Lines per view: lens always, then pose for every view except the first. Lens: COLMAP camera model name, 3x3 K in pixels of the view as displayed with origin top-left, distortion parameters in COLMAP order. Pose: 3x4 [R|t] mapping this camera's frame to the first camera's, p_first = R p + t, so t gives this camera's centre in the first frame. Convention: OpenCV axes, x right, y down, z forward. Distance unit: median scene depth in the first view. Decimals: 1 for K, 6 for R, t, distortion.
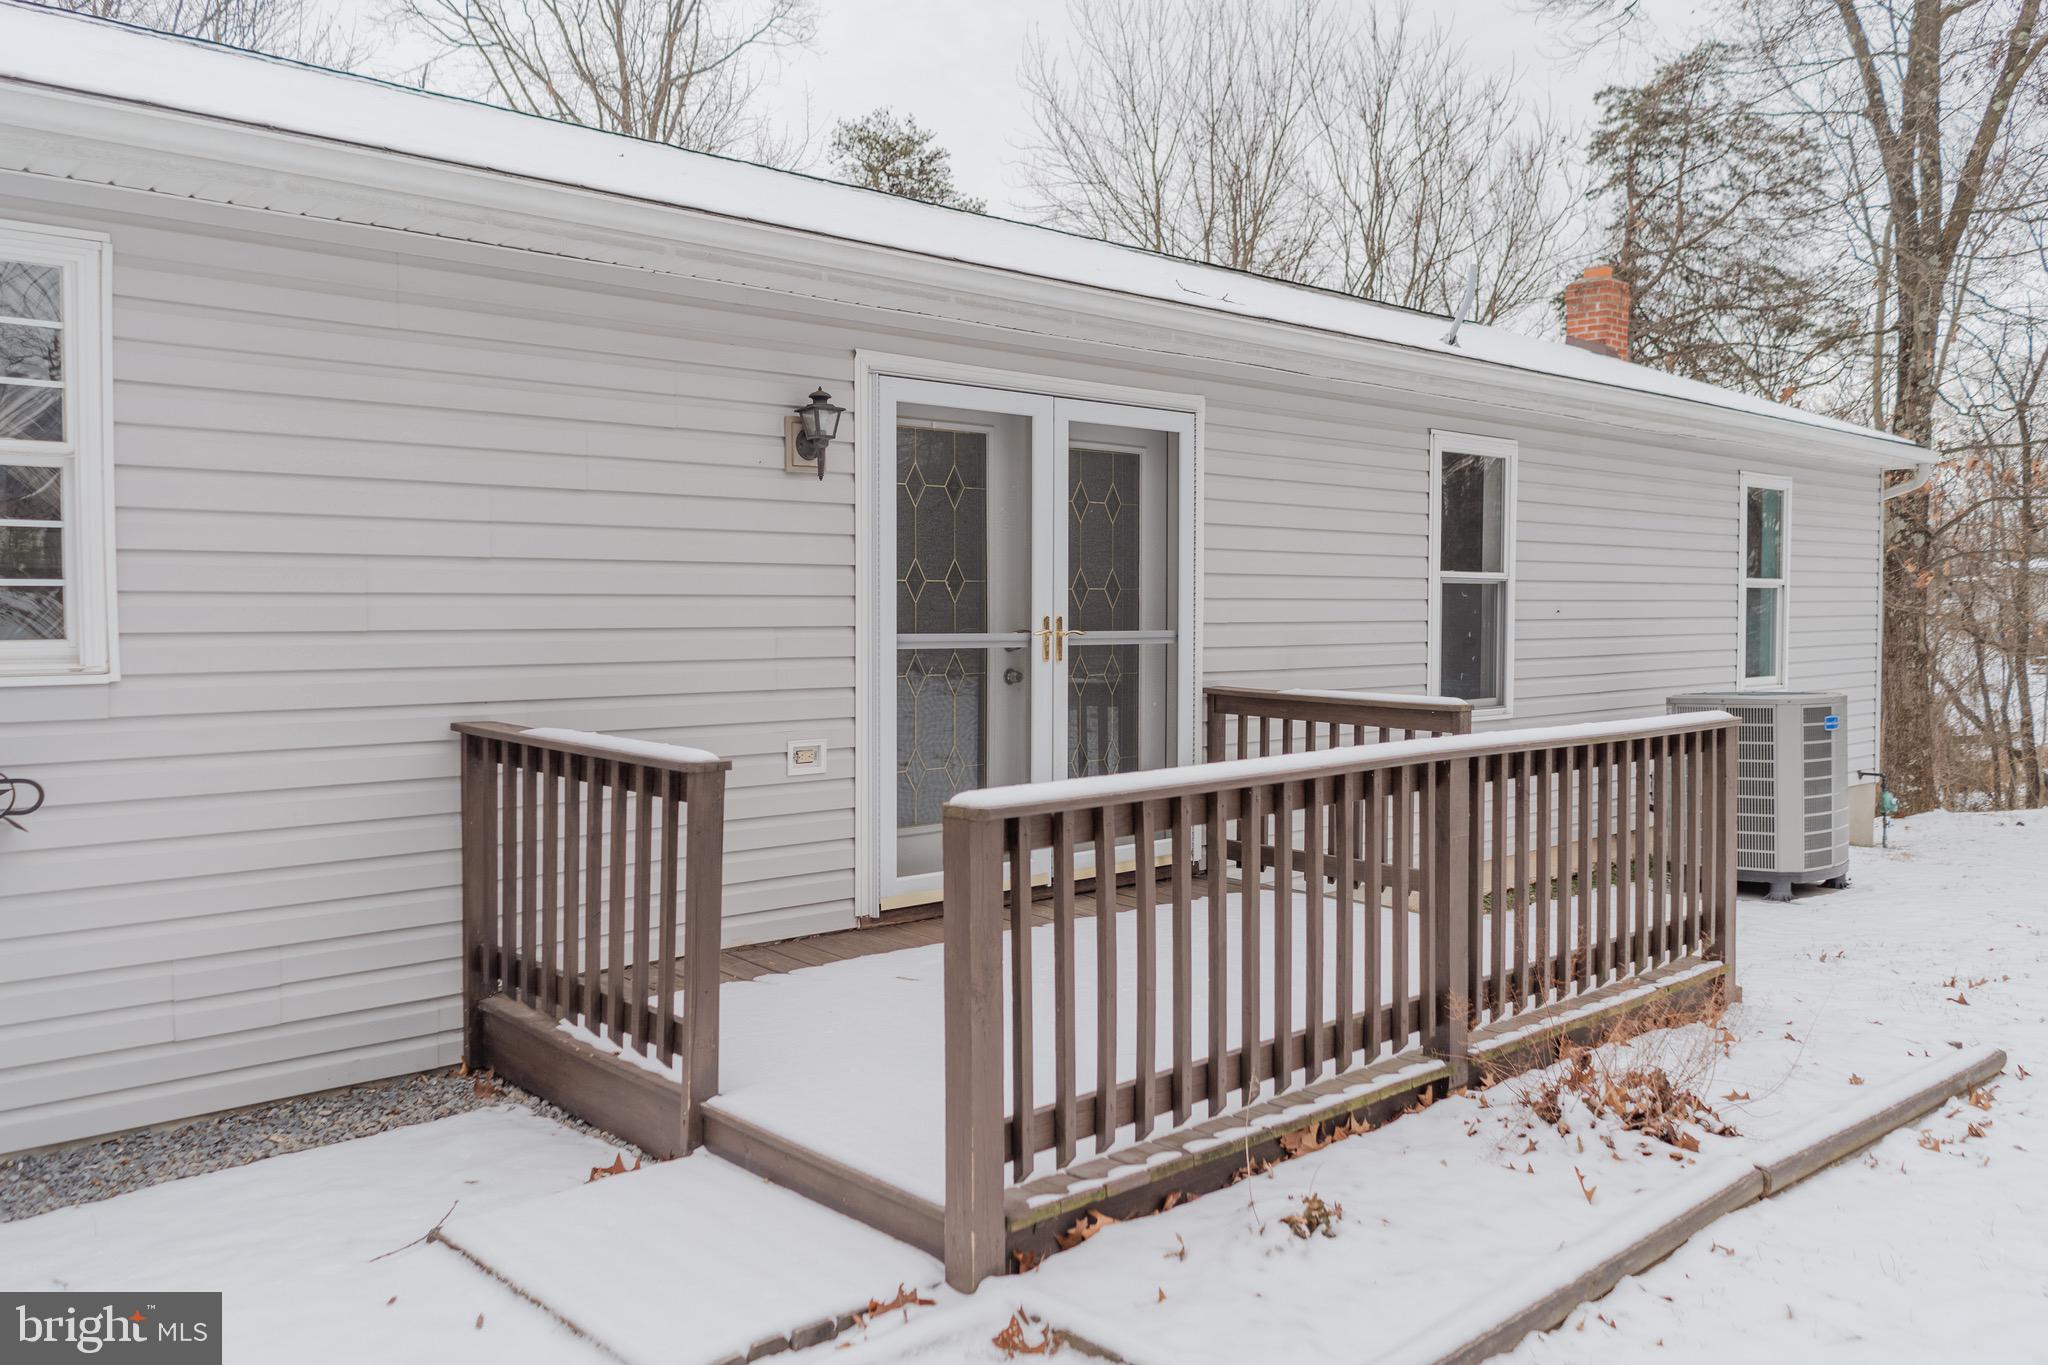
lens RADIAL K [[1611.7, 0, 1027.1], [0, 1611.7, 679.2], [0, 0, 1]] dist [-0.016092, -0.000954]
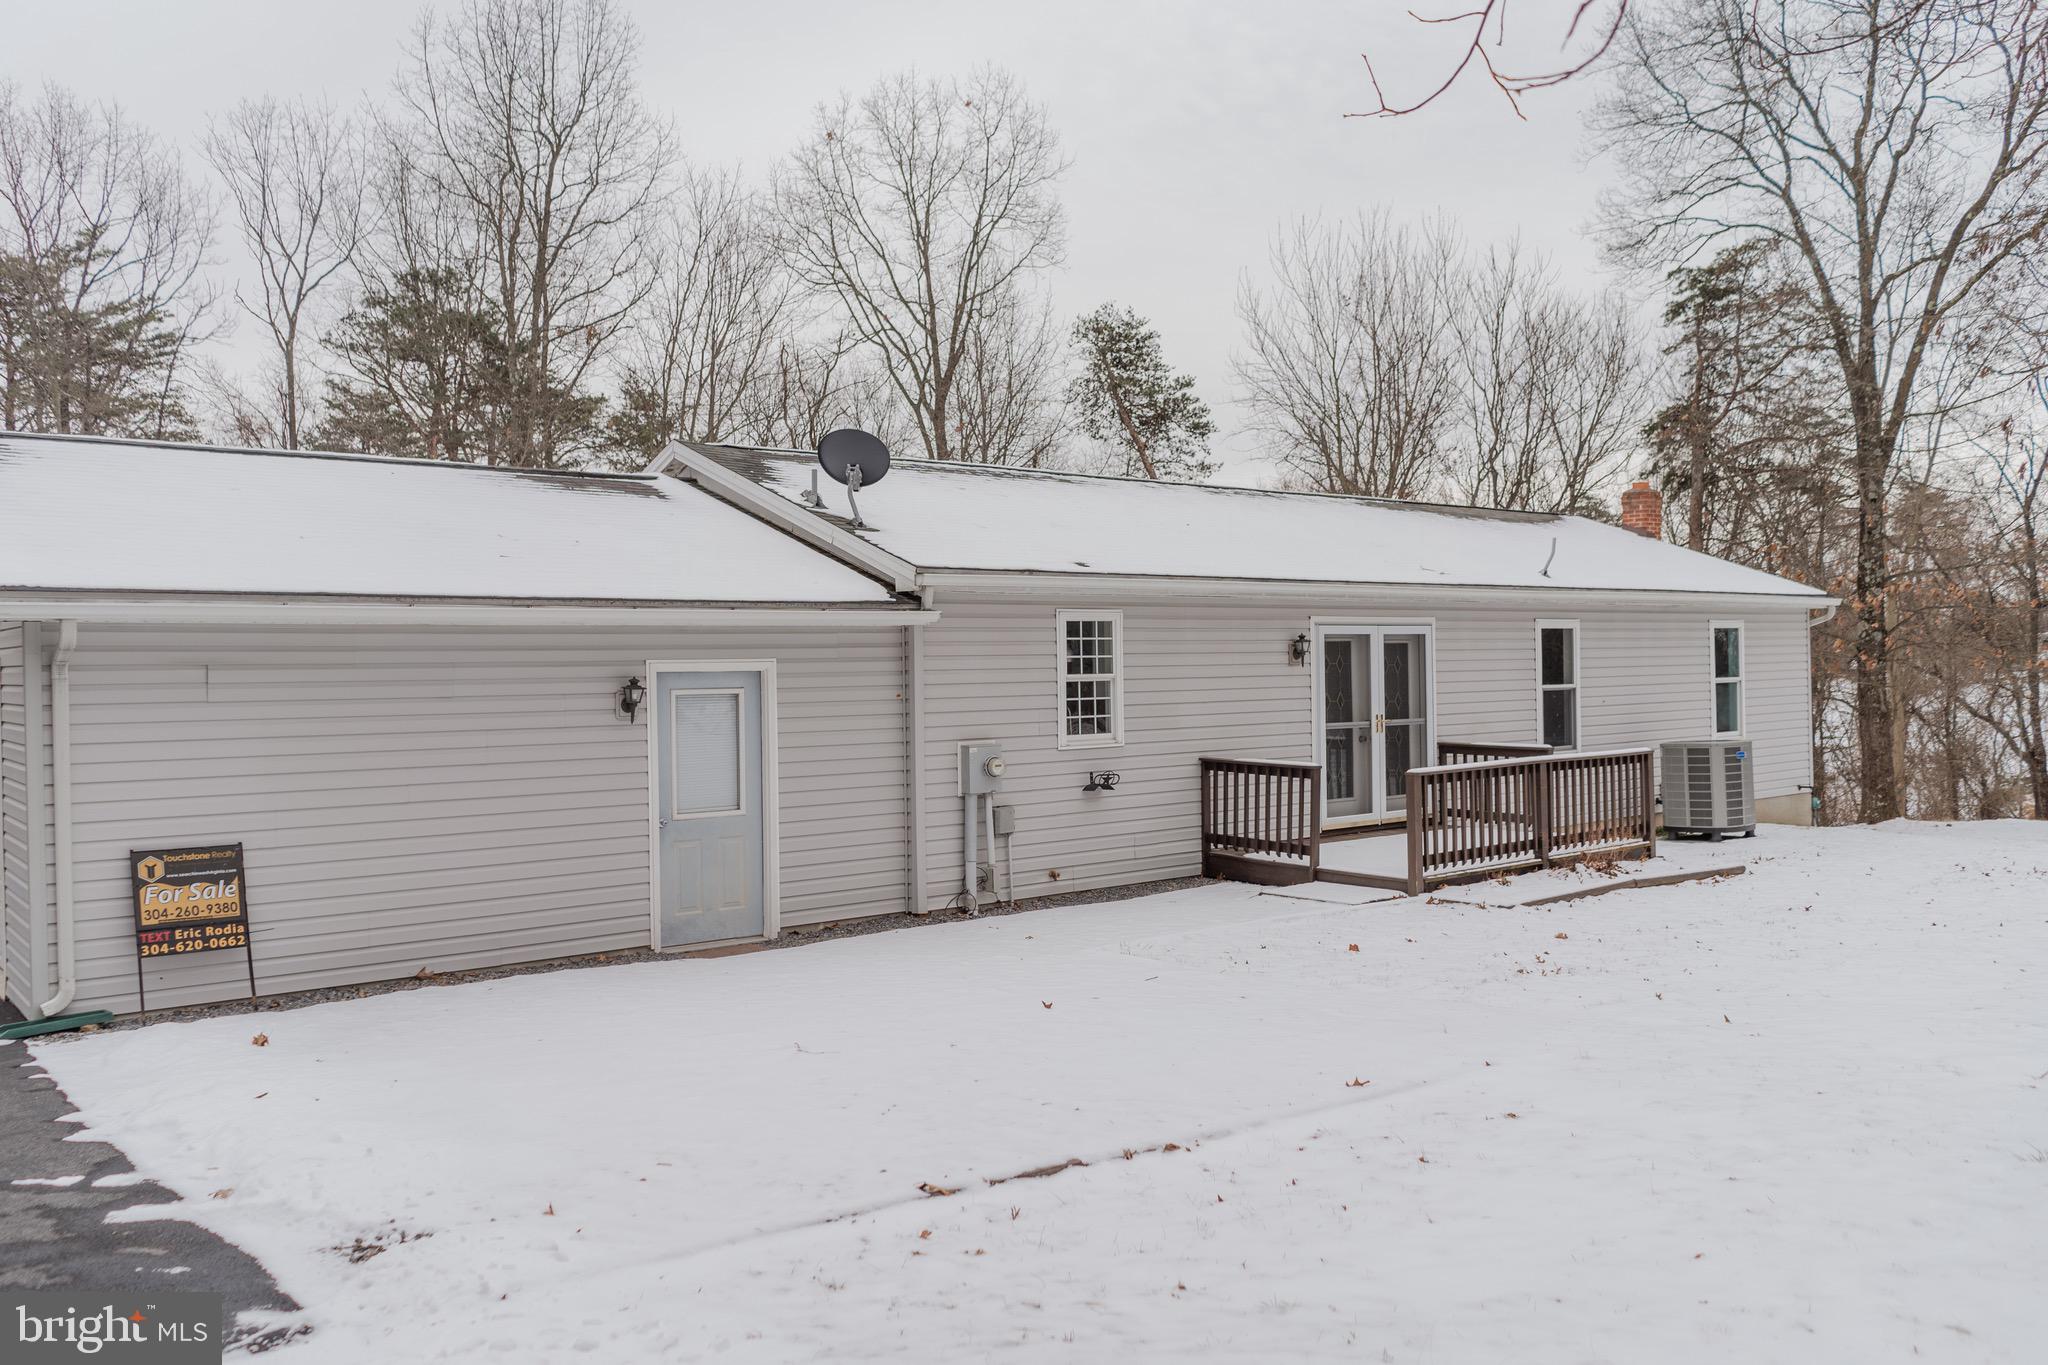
lens RADIAL K [[1651.0, 0, 1024.0], [0, 1651.0, 682.5], [0, 0, 1]] dist [-0.009397, -0.003759]
pose [[0.997598, -0.018834, -0.066655, -0.275834], [0.016483, 0.999229, -0.035644, -0.005103], [0.067275, 0.034460, 0.997139, -1.199206]]
